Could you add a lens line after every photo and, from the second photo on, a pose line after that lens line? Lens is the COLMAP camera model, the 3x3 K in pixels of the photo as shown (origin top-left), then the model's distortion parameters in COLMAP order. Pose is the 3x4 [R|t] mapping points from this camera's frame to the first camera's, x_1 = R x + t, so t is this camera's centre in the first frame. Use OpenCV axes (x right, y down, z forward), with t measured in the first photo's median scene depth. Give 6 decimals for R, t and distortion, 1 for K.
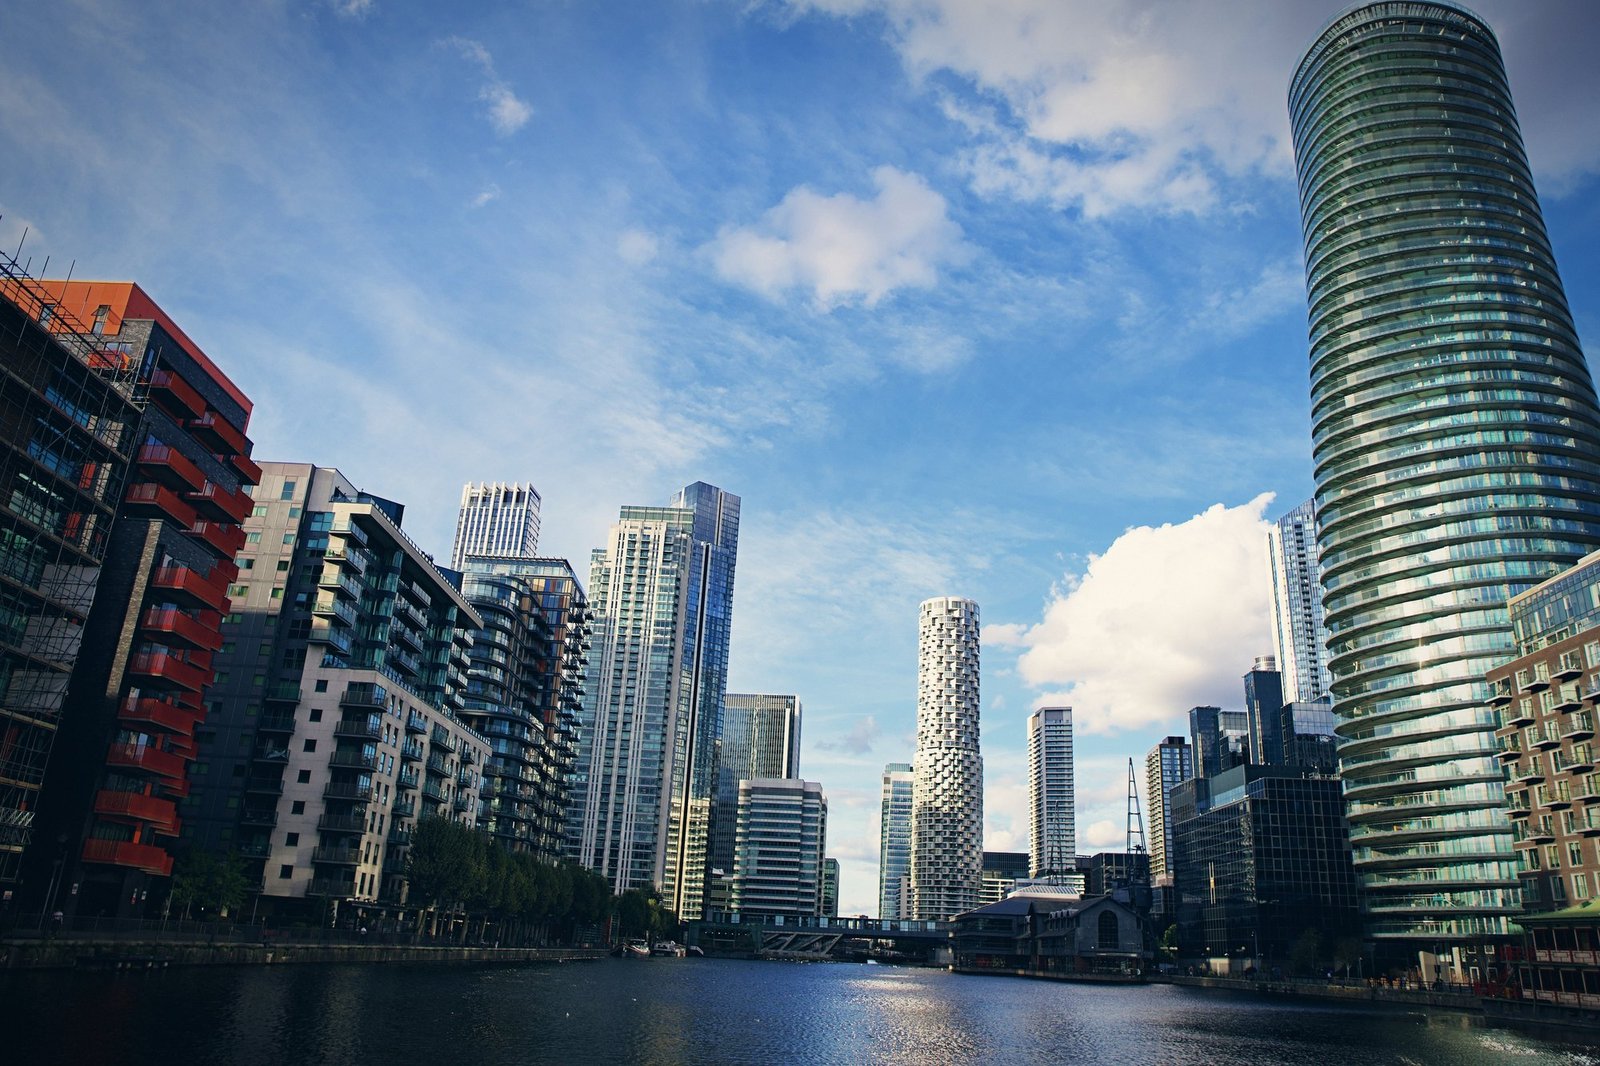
lens RADIAL K [[1158.1, 0, 800.1], [0, 1158.1, 522.3], [0, 0, 1]] dist [-0.110412, 0.074849]
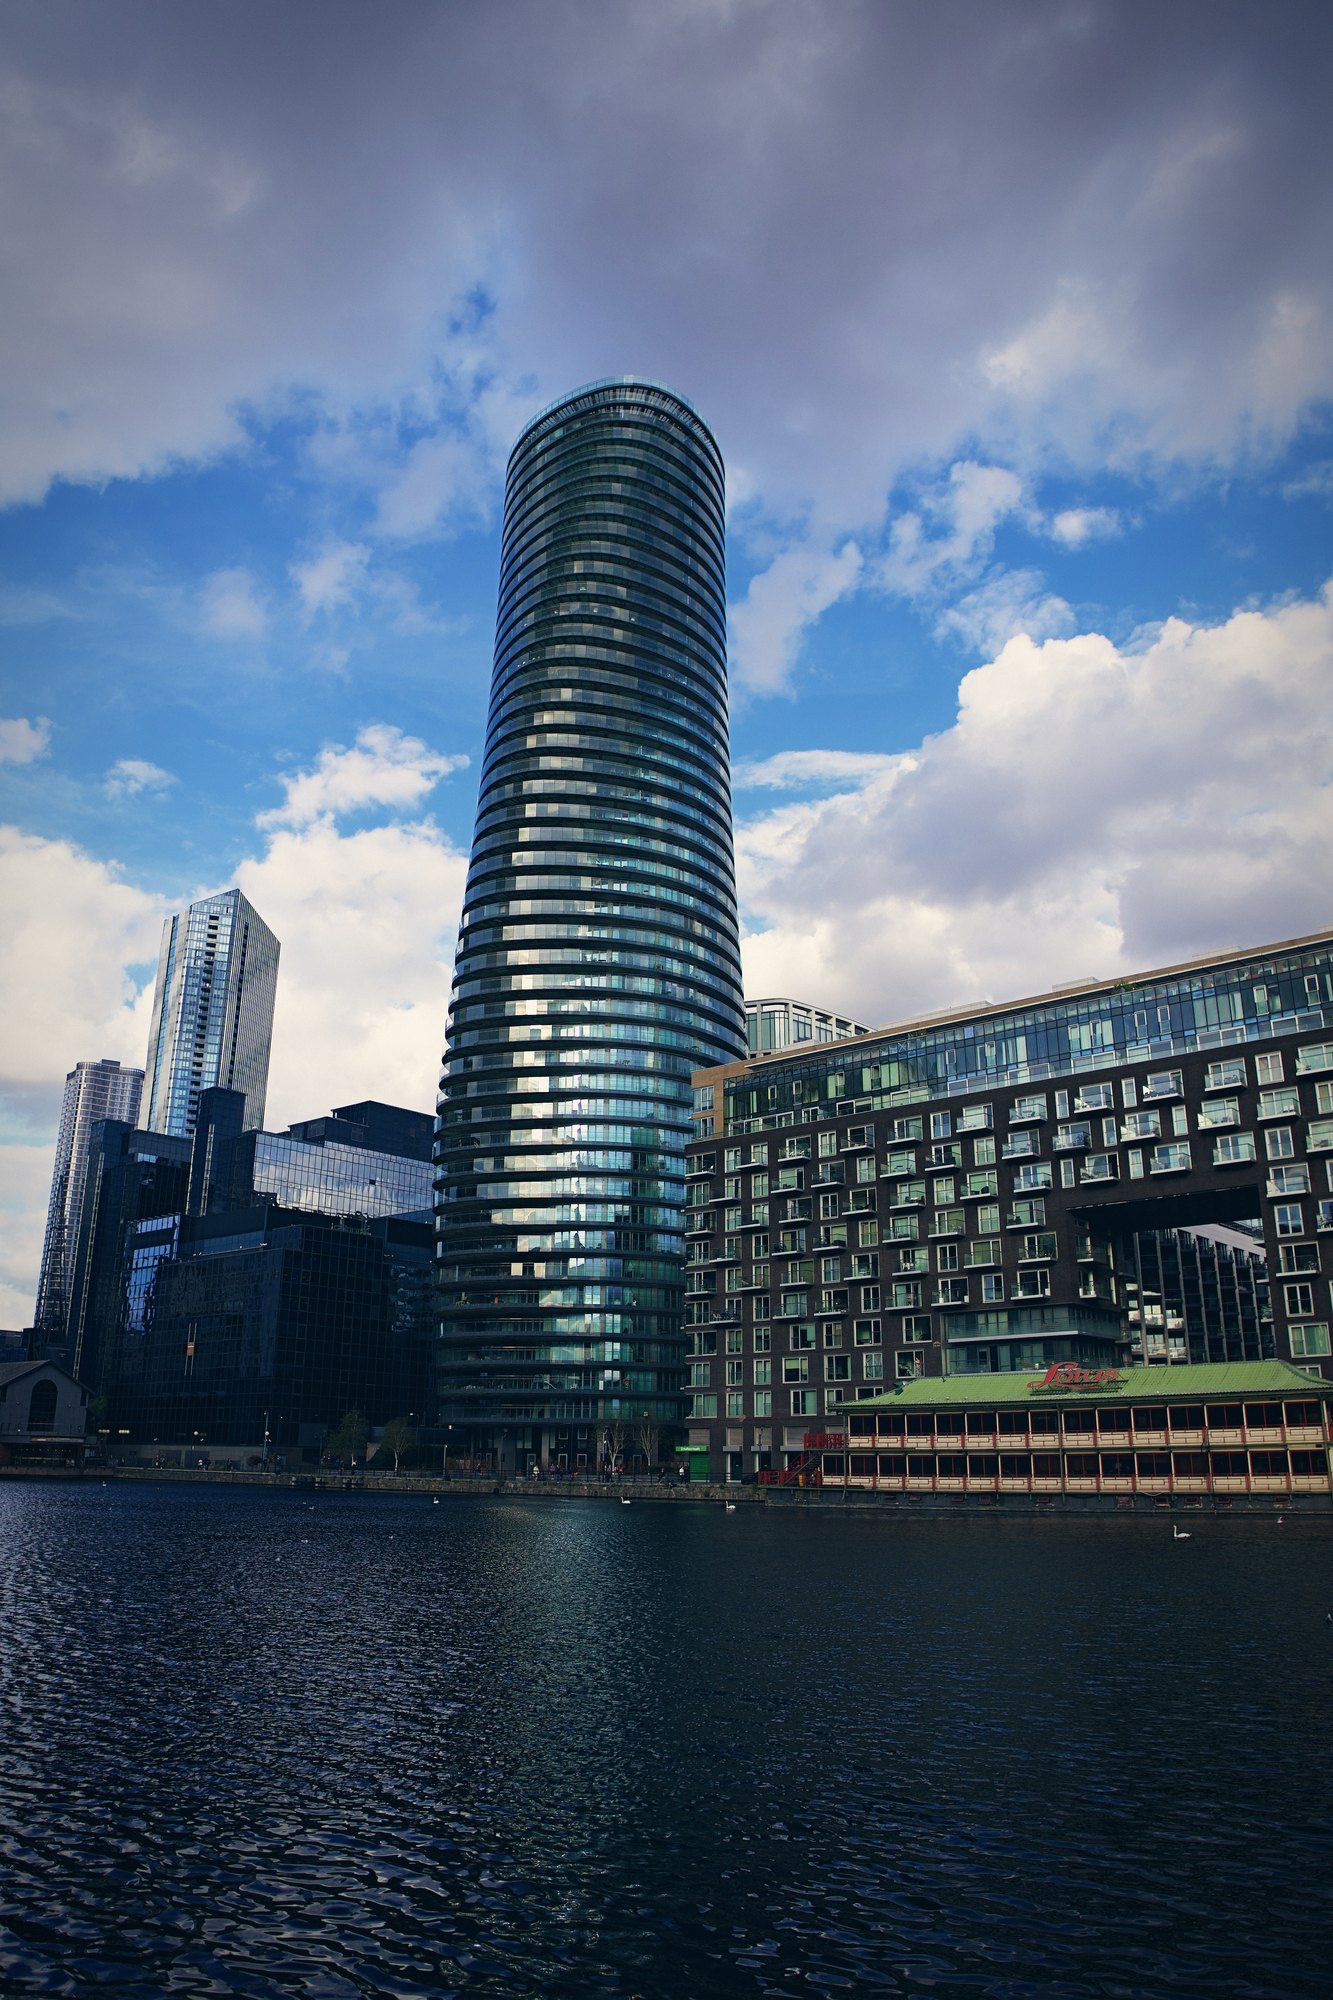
lens RADIAL K [[1447.6, 0, 654.4], [0, 1447.6, 1001.7], [0, 0, 1]] dist [-0.110412, 0.074849]
pose [[0.646109, 0.191599, 0.738805, -0.280126], [-0.244960, 0.968826, -0.037027, 0.062032], [-0.722868, -0.157054, 0.672901, 0.204963]]
